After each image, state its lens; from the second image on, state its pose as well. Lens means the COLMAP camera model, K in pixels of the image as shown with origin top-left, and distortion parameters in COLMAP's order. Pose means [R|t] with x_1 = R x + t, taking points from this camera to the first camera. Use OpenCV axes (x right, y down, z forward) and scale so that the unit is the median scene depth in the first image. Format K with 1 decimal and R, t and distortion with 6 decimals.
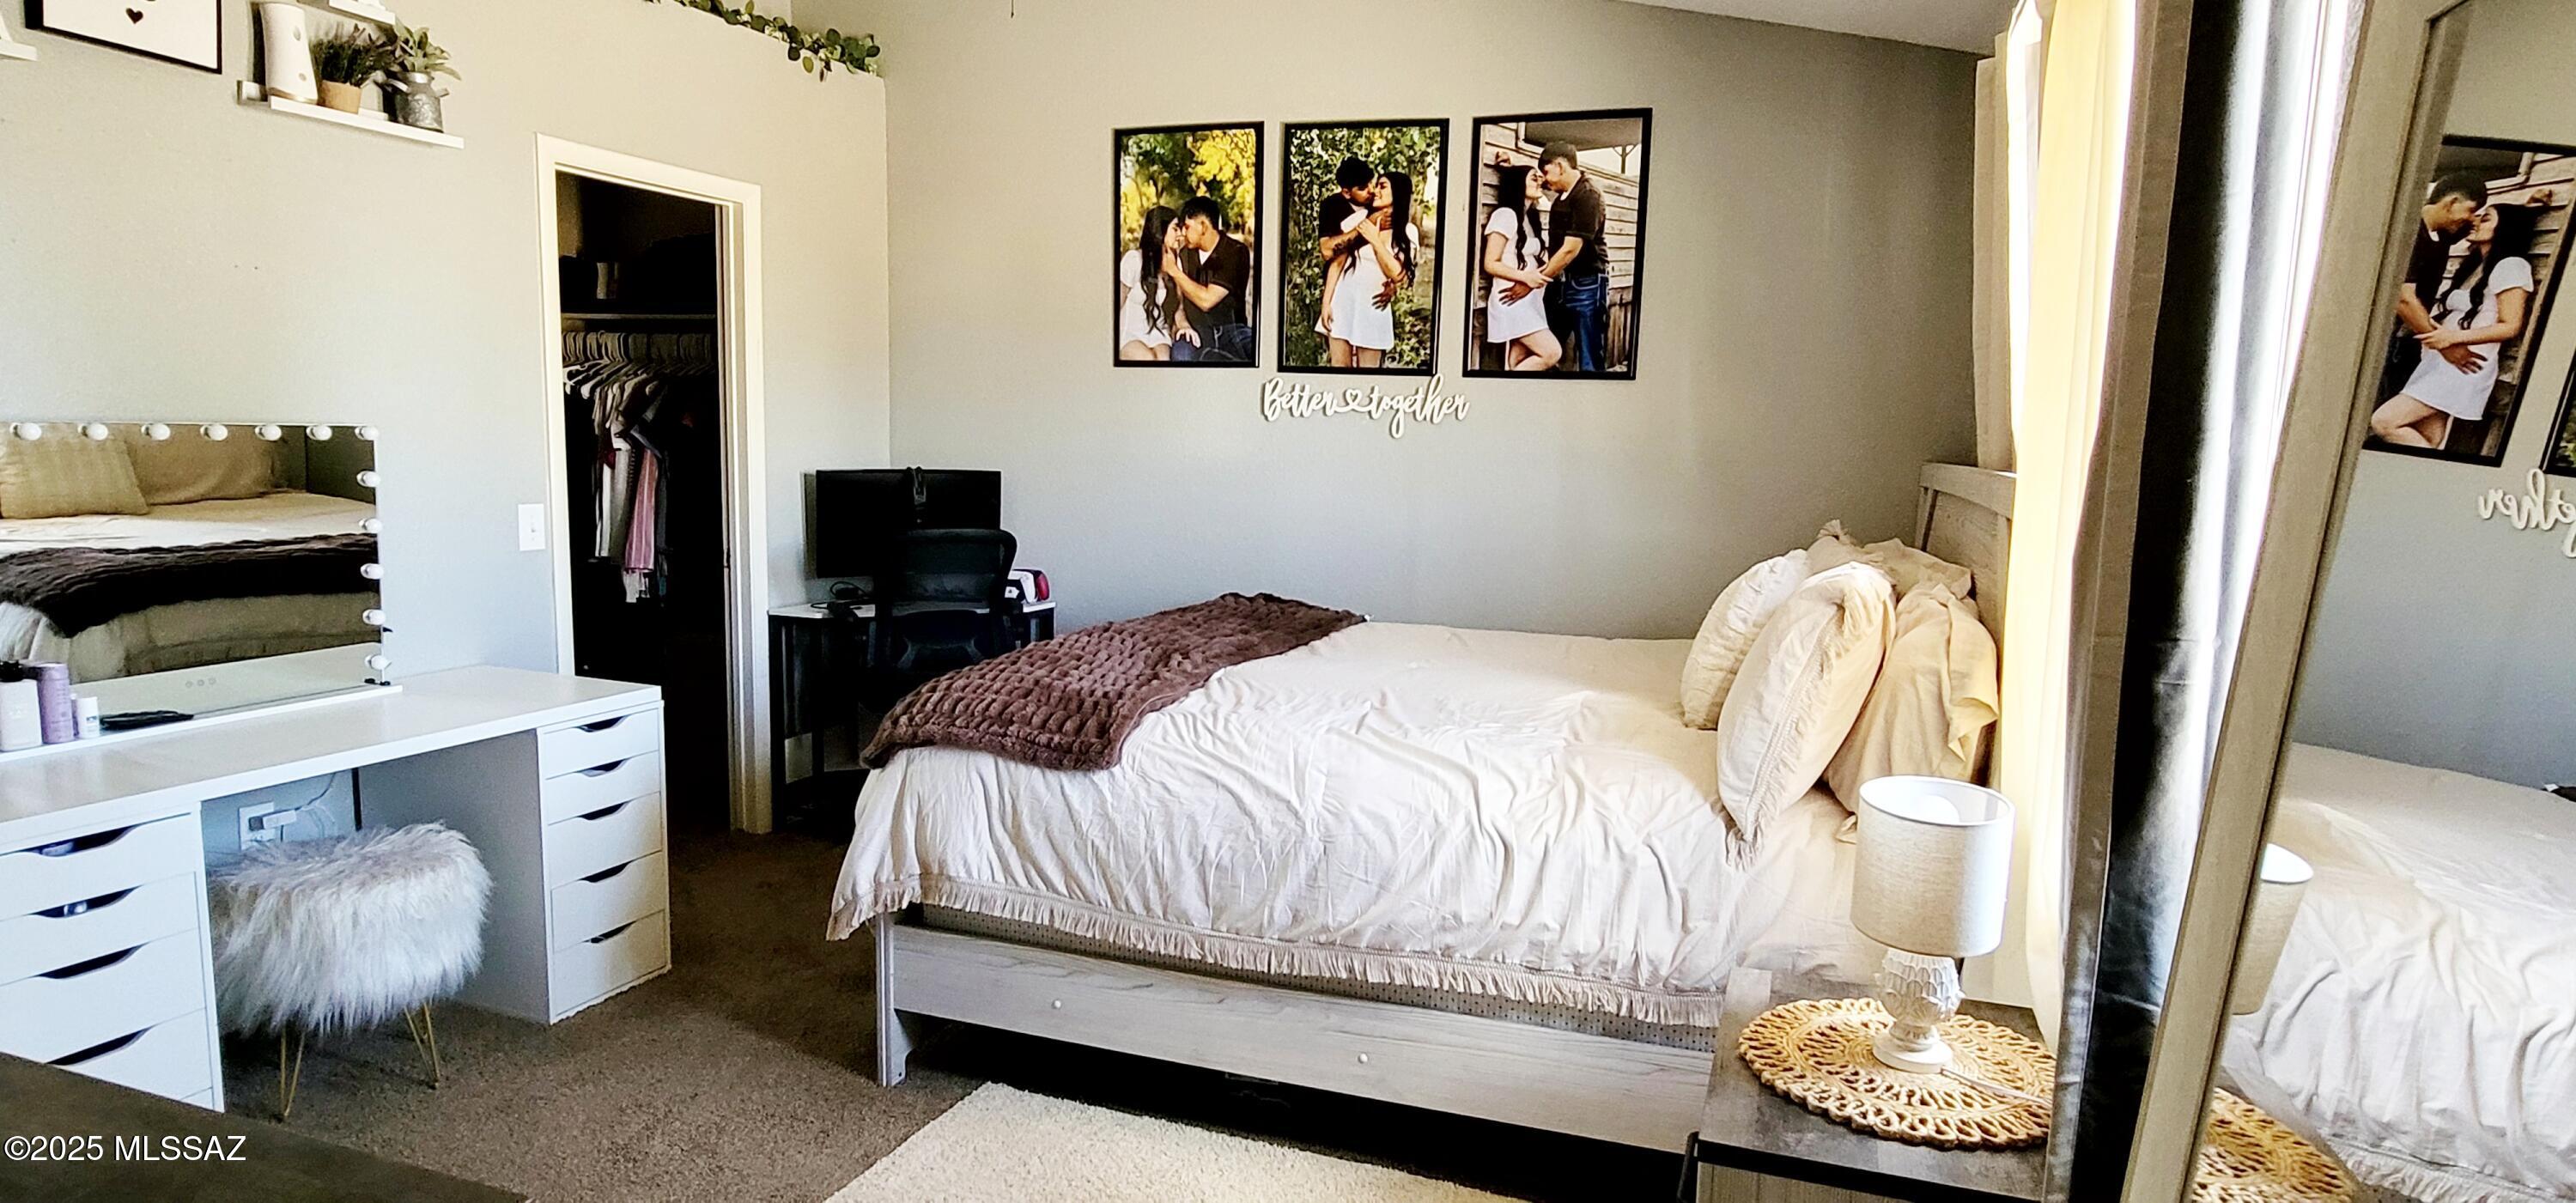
lens RADIAL K [[1419.3, 0, 1288.0], [0, 1419.3, 601.5], [0, 0, 1]] dist [0.002275, 0.000365]
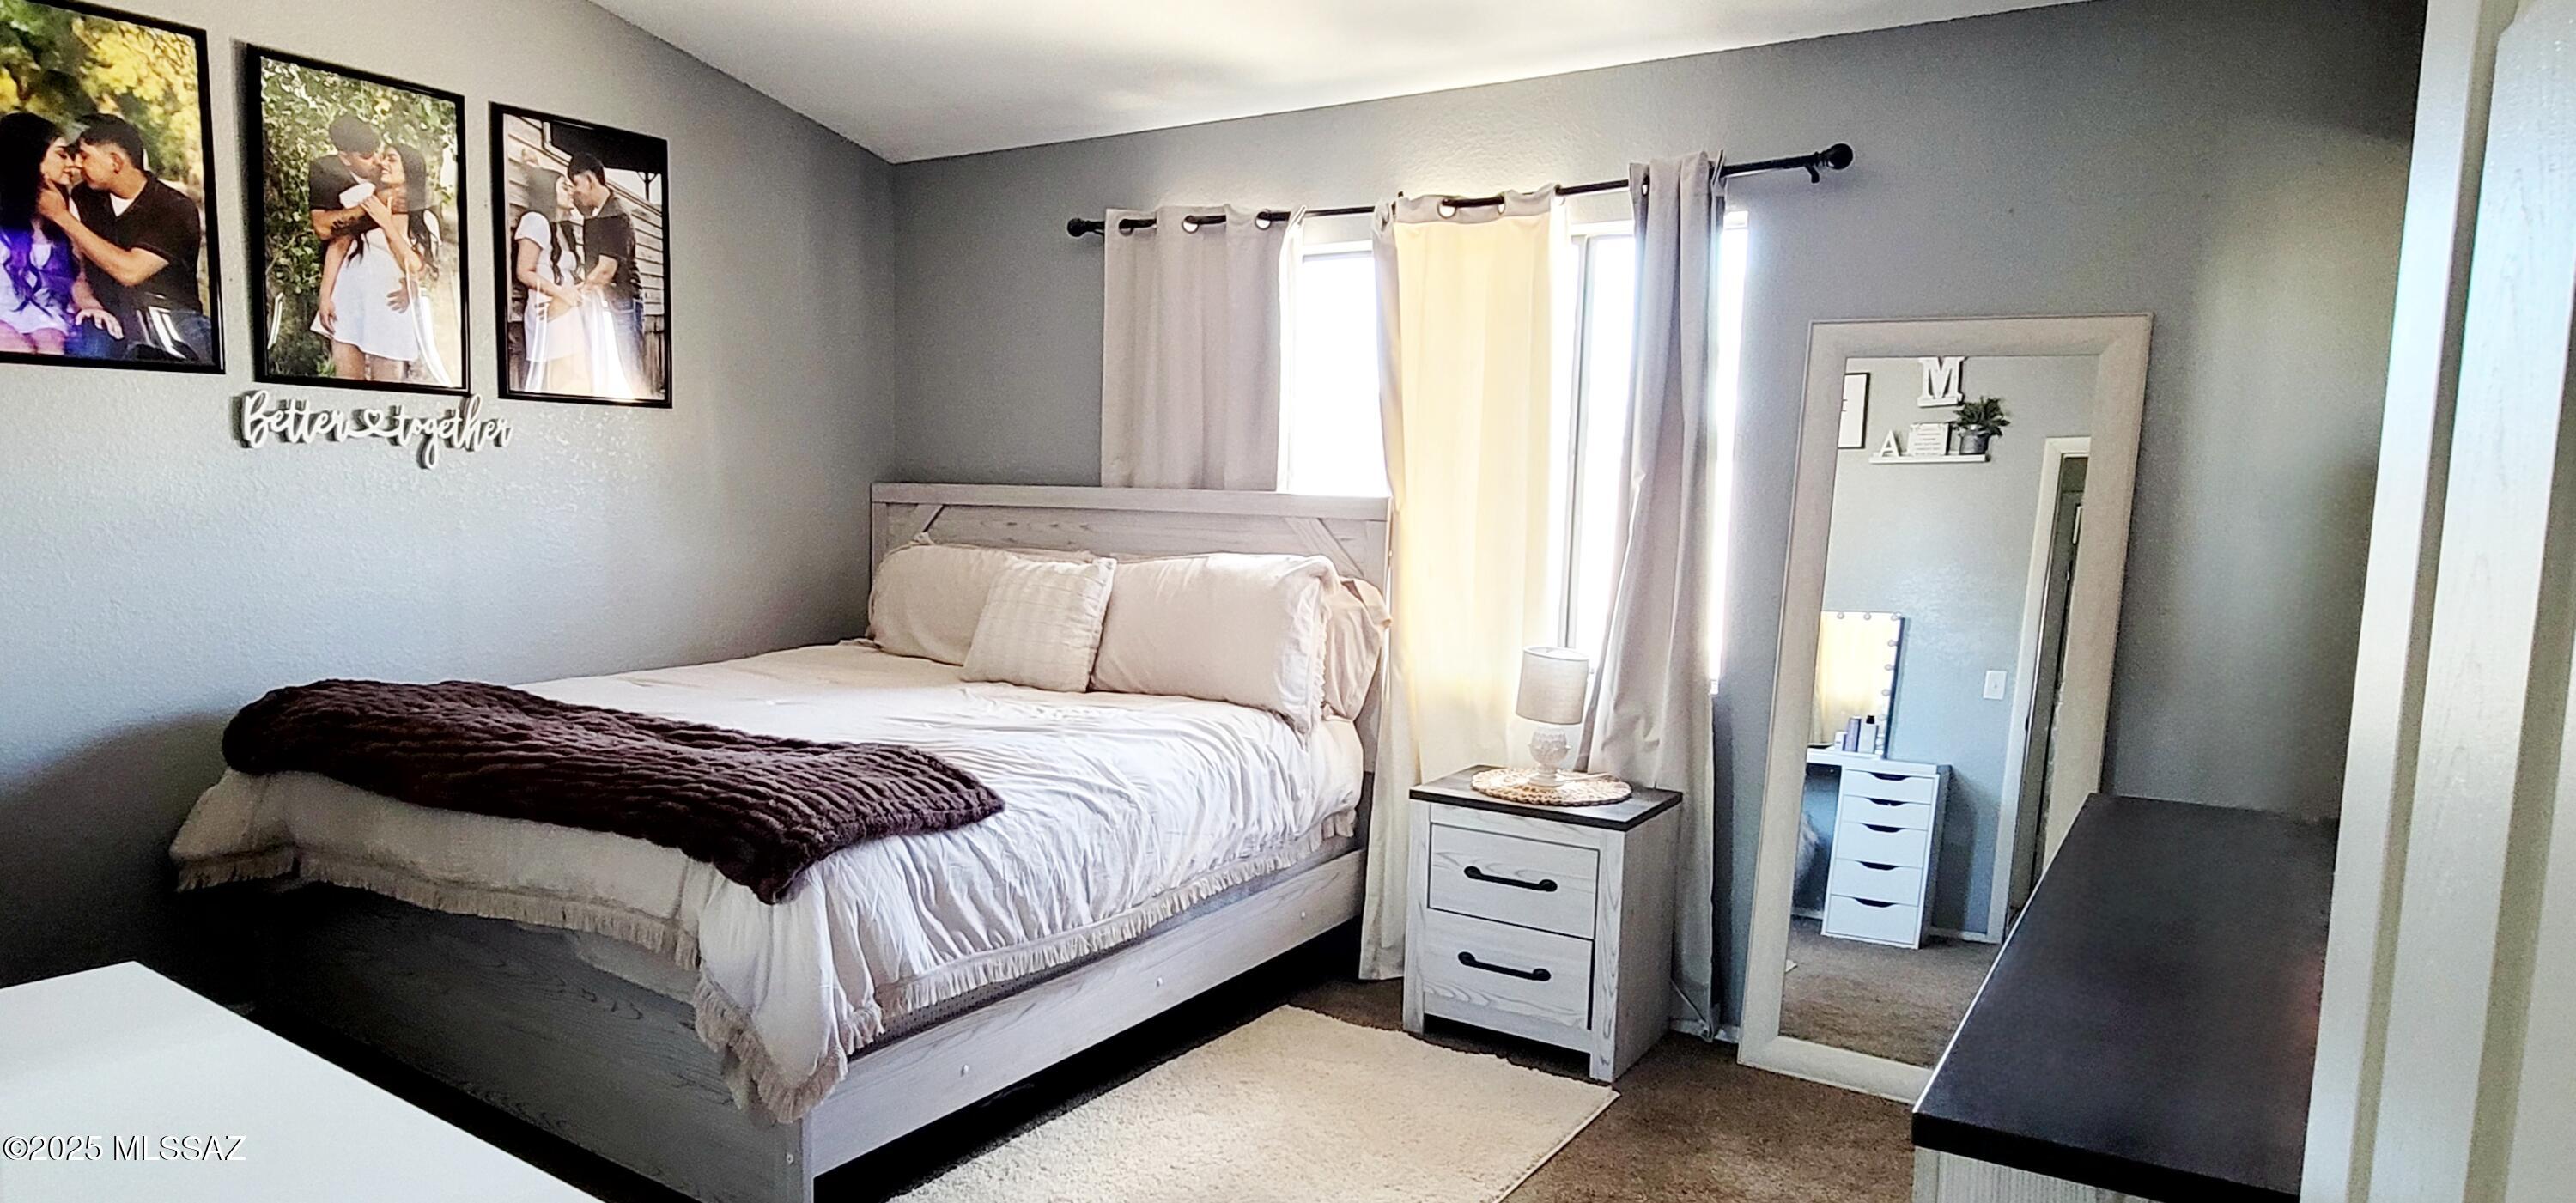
lens RADIAL K [[1464.8, 0, 1286.6], [0, 1464.8, 629.9], [0, 0, 1]] dist [0.000640, 0.001045]
pose [[0.244419, -0.123889, 0.961723, -0.643140], [0.104774, 0.989372, 0.100823, -0.057398], [-0.963993, 0.076120, 0.254802, 0.314034]]
